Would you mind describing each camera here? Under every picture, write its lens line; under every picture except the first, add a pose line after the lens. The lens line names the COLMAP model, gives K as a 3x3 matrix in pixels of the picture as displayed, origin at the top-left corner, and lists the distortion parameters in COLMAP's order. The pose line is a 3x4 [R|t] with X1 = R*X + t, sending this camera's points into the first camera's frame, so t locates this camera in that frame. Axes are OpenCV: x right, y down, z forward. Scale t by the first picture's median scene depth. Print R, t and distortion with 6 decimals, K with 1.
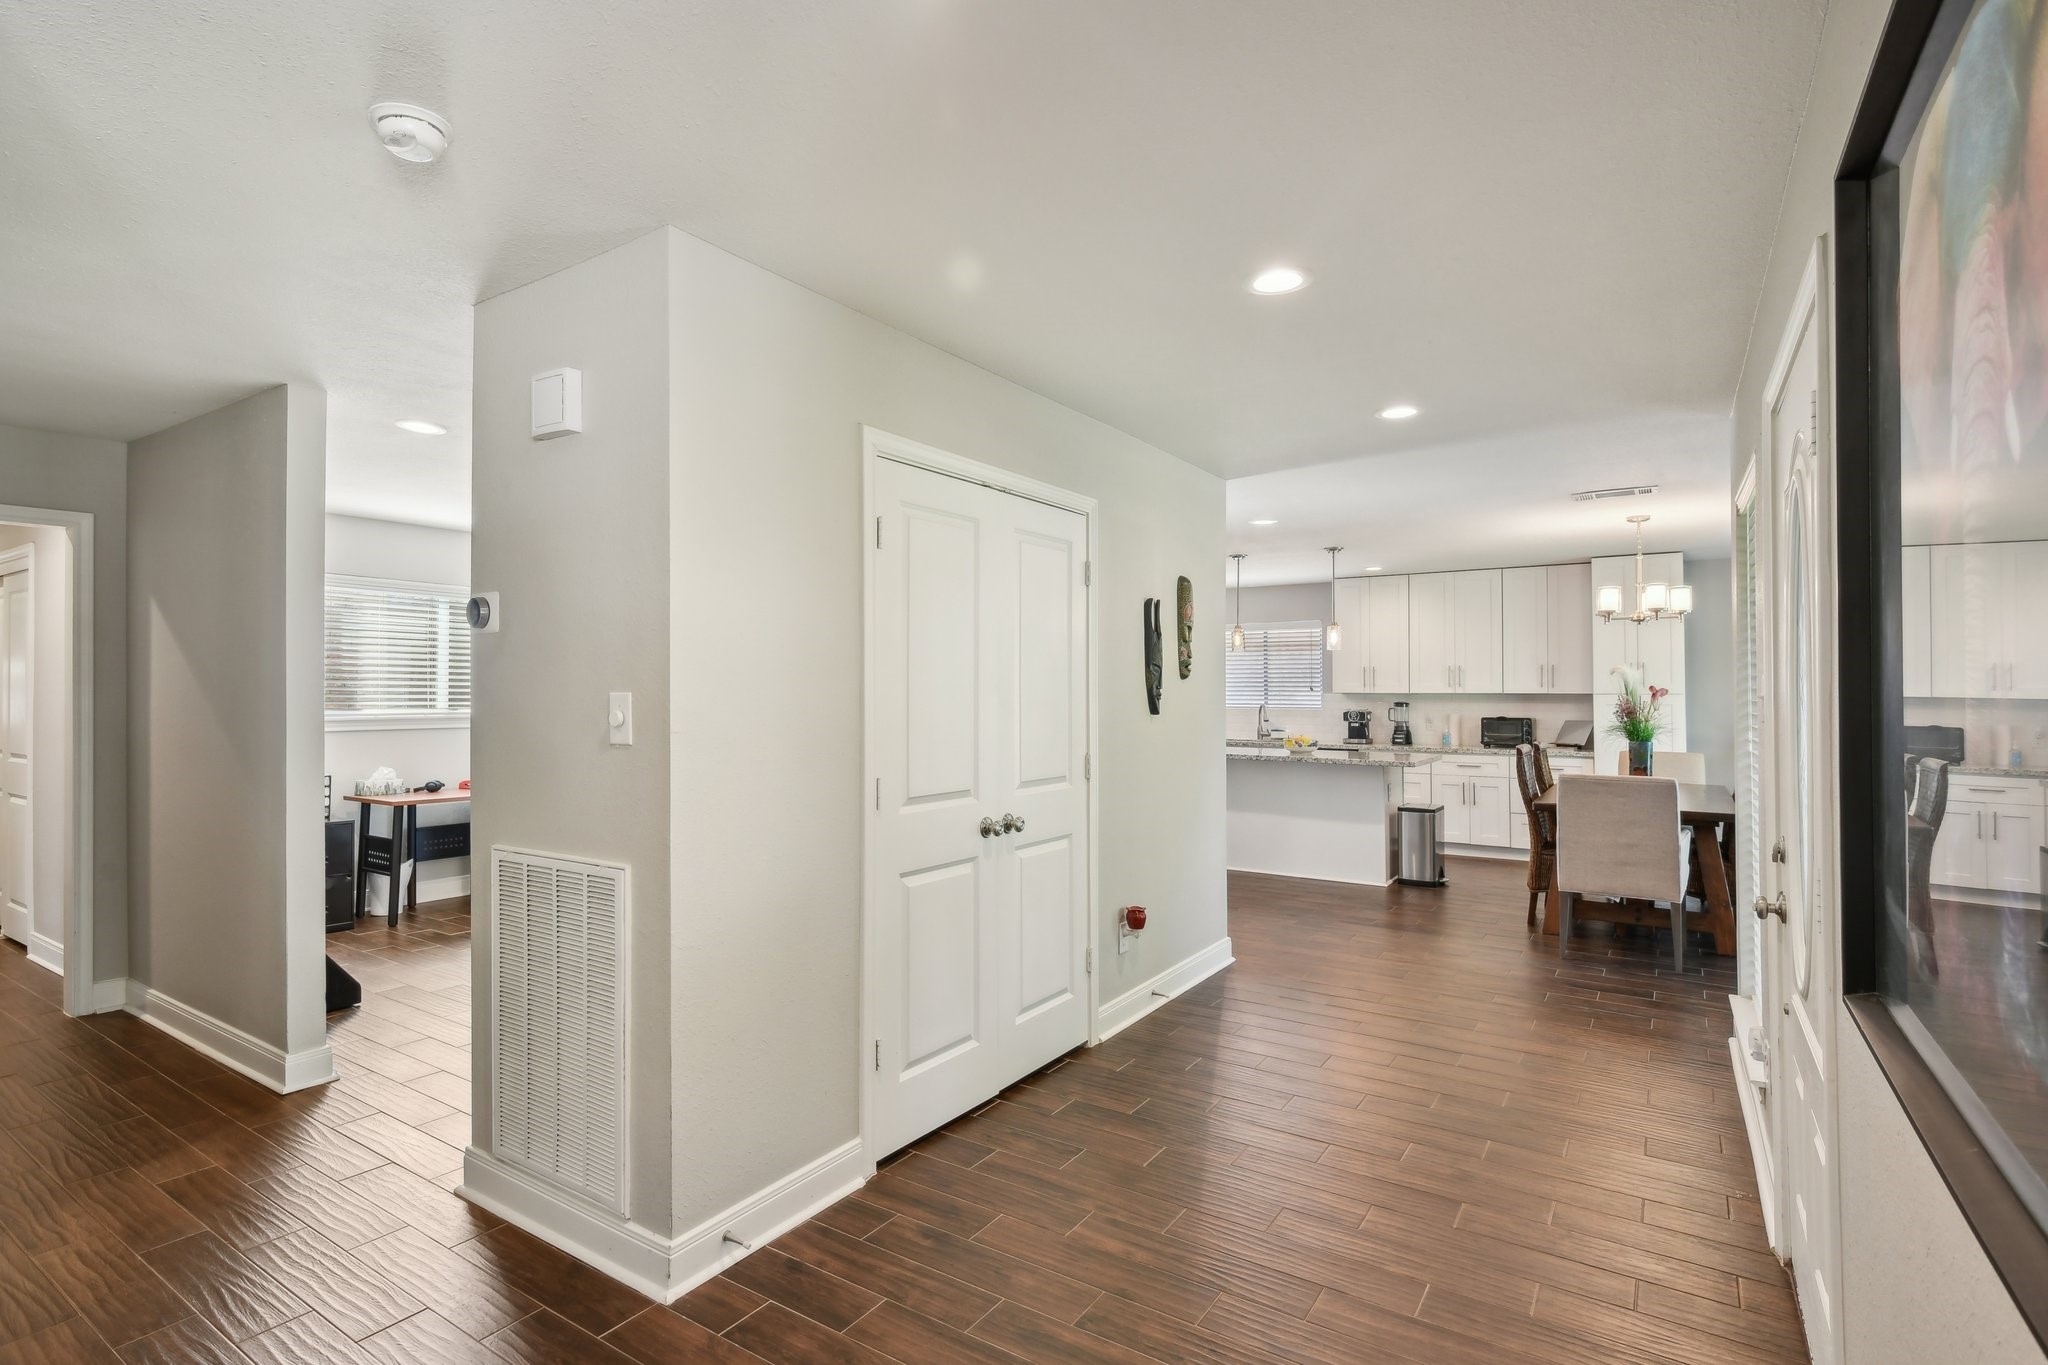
lens RADIAL K [[1004.9, 0, 1021.7], [0, 1004.9, 676.4], [0, 0, 1]] dist [-0.017235, -0.001115]
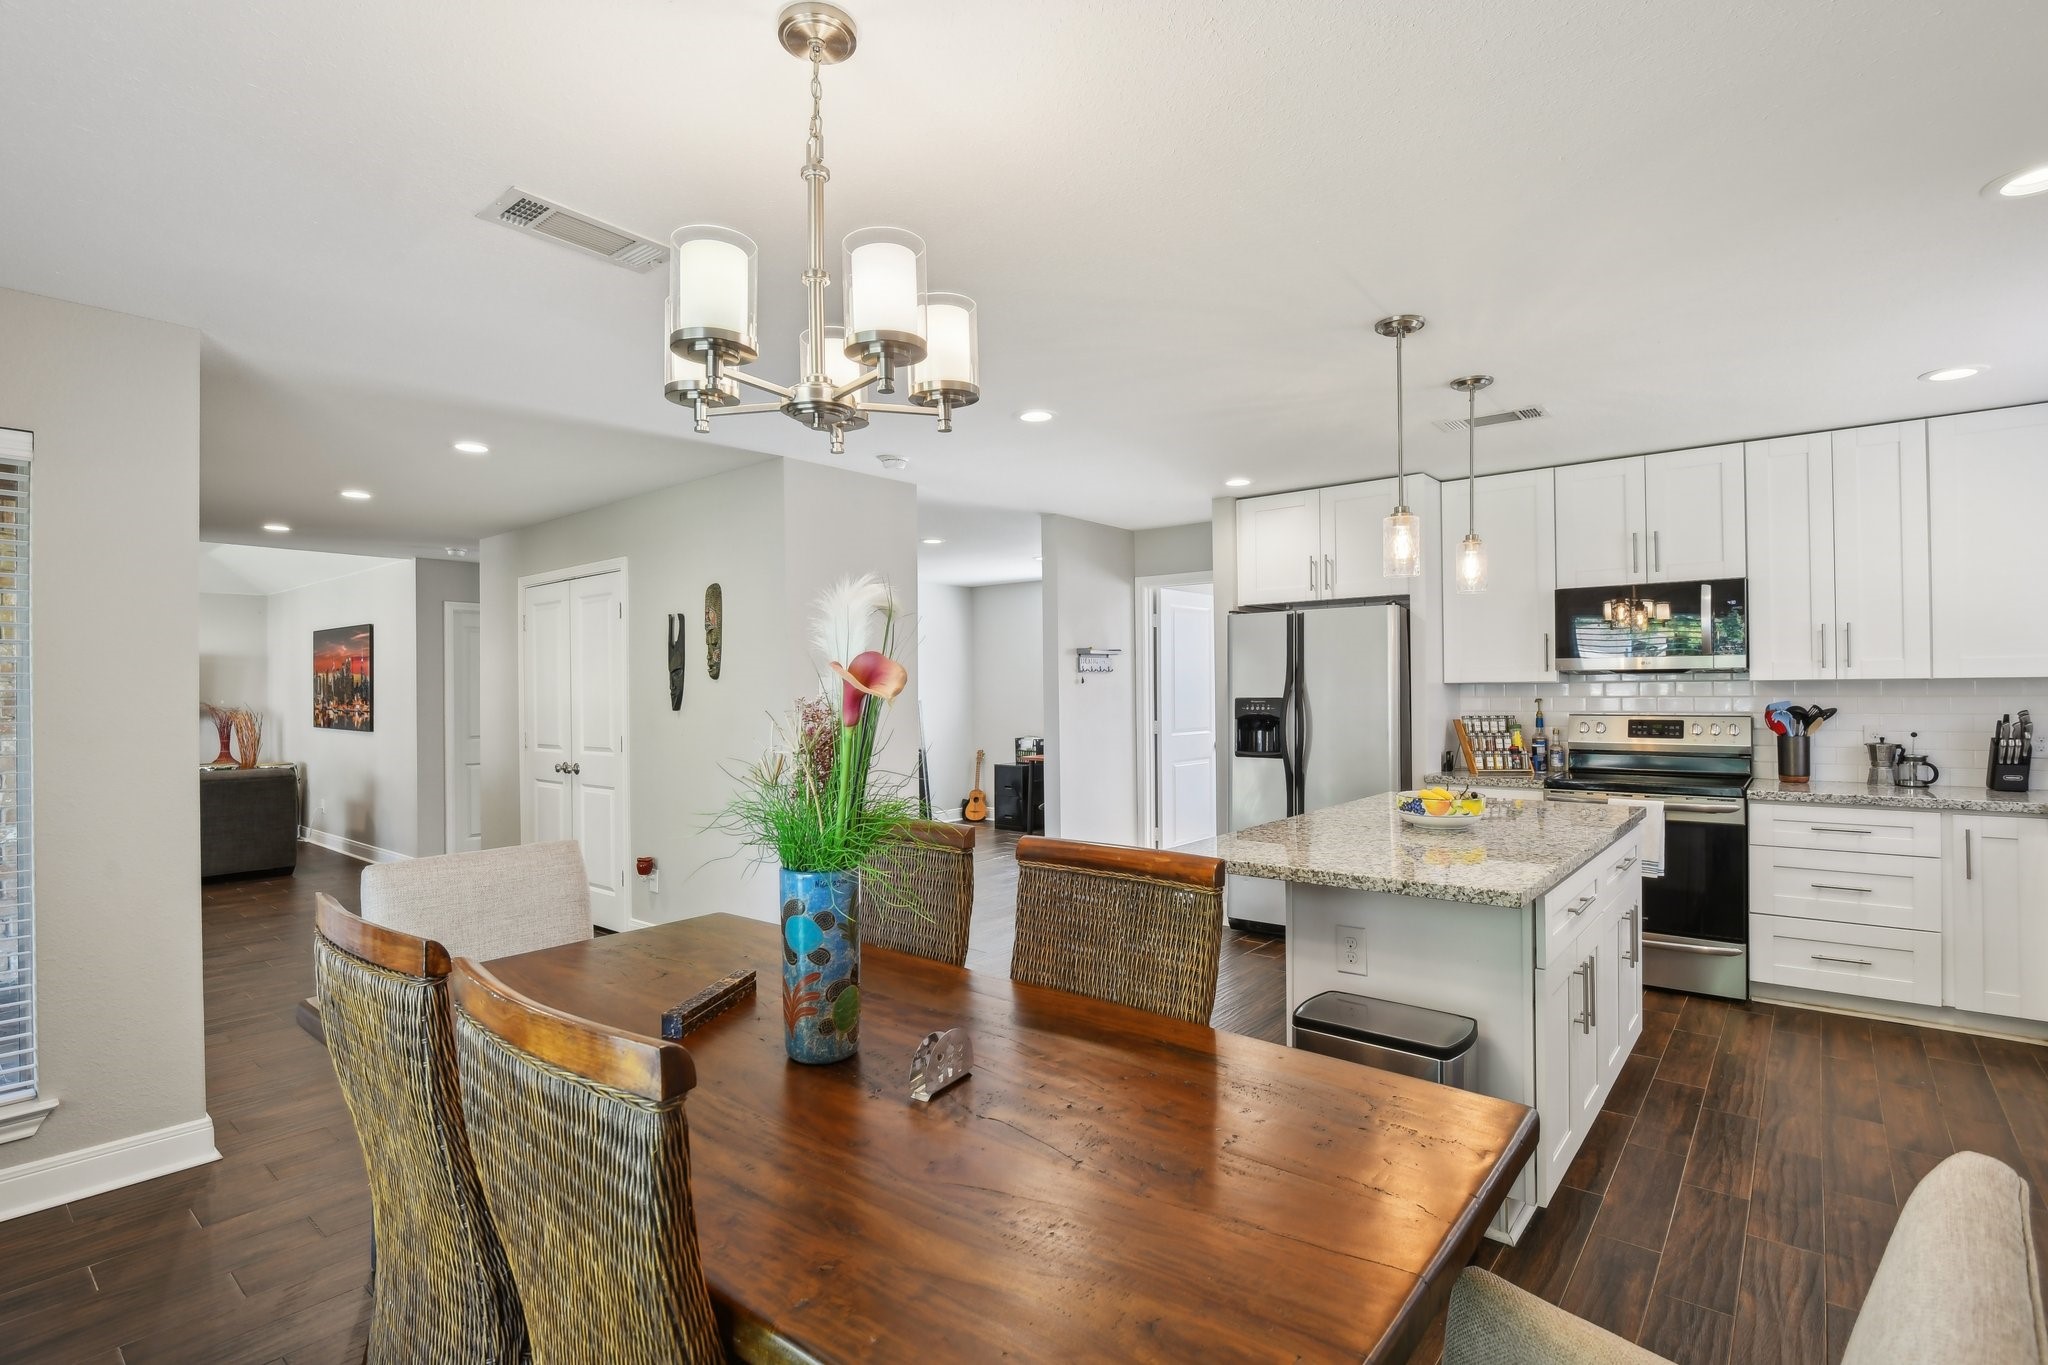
lens RADIAL K [[960.2, 0, 1015.6], [0, 960.2, 682.8], [0, 0, 1]] dist [-0.014902, -0.003348]
pose [[-0.116287, -0.009562, -0.993170, 0.749279], [0.026172, 0.999577, -0.012688, 0.018363], [0.992871, -0.027468, -0.115987, 0.937991]]
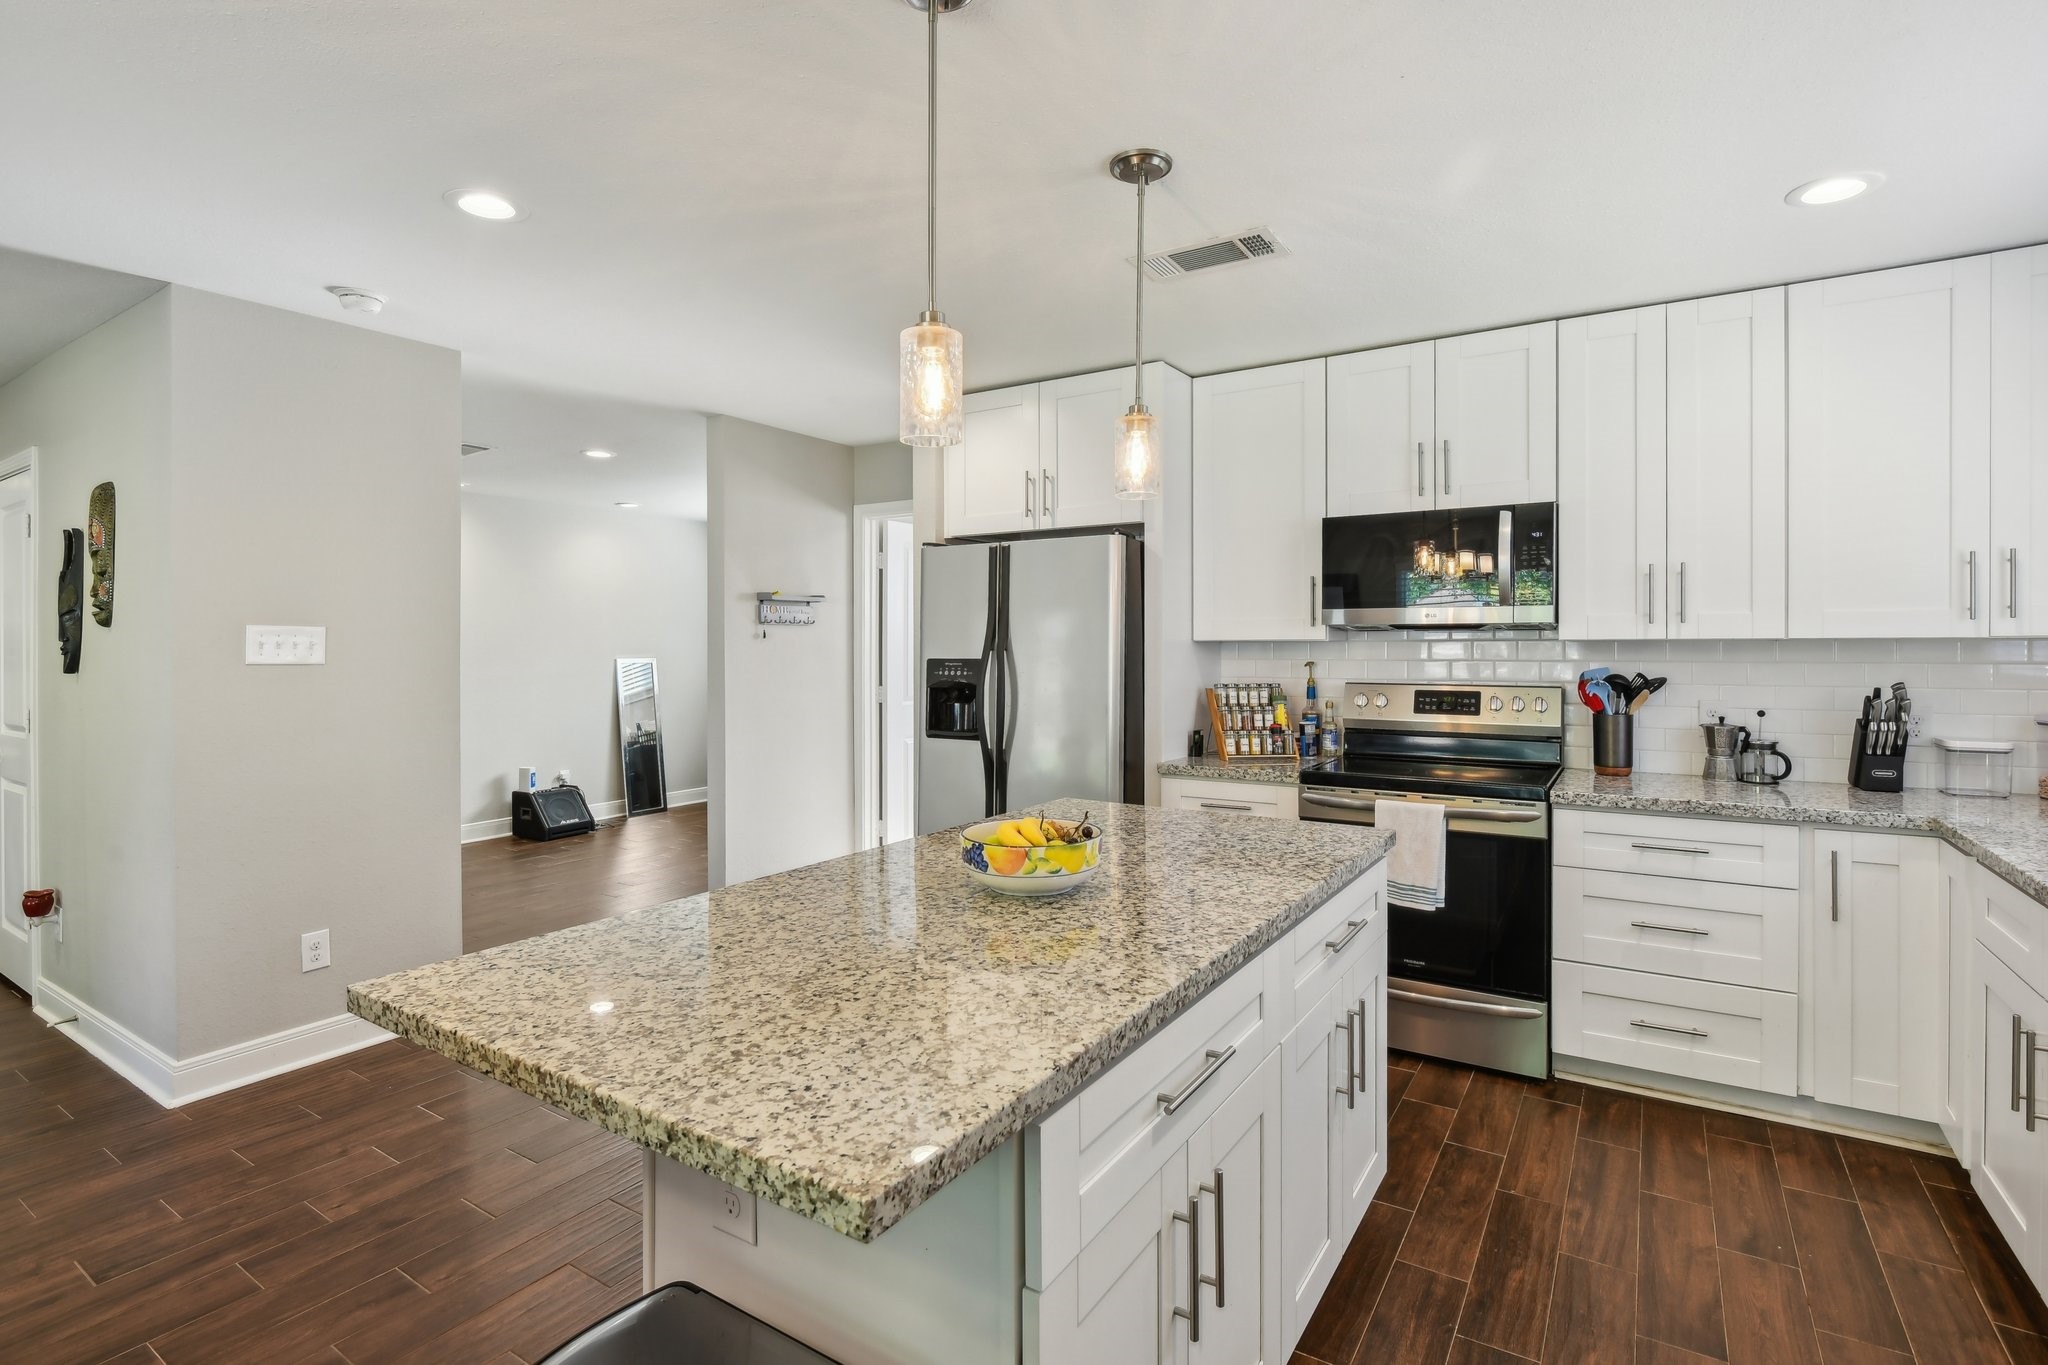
lens RADIAL K [[960.2, 0, 1017.8], [0, 960.2, 652.1], [0, 0, 1]] dist [-0.014902, -0.003348]
pose [[0.004374, 0.003052, -0.999986, 0.546296], [0.019946, 0.999796, 0.003139, 0.020583], [0.999791, -0.019960, 0.004312, 1.072881]]
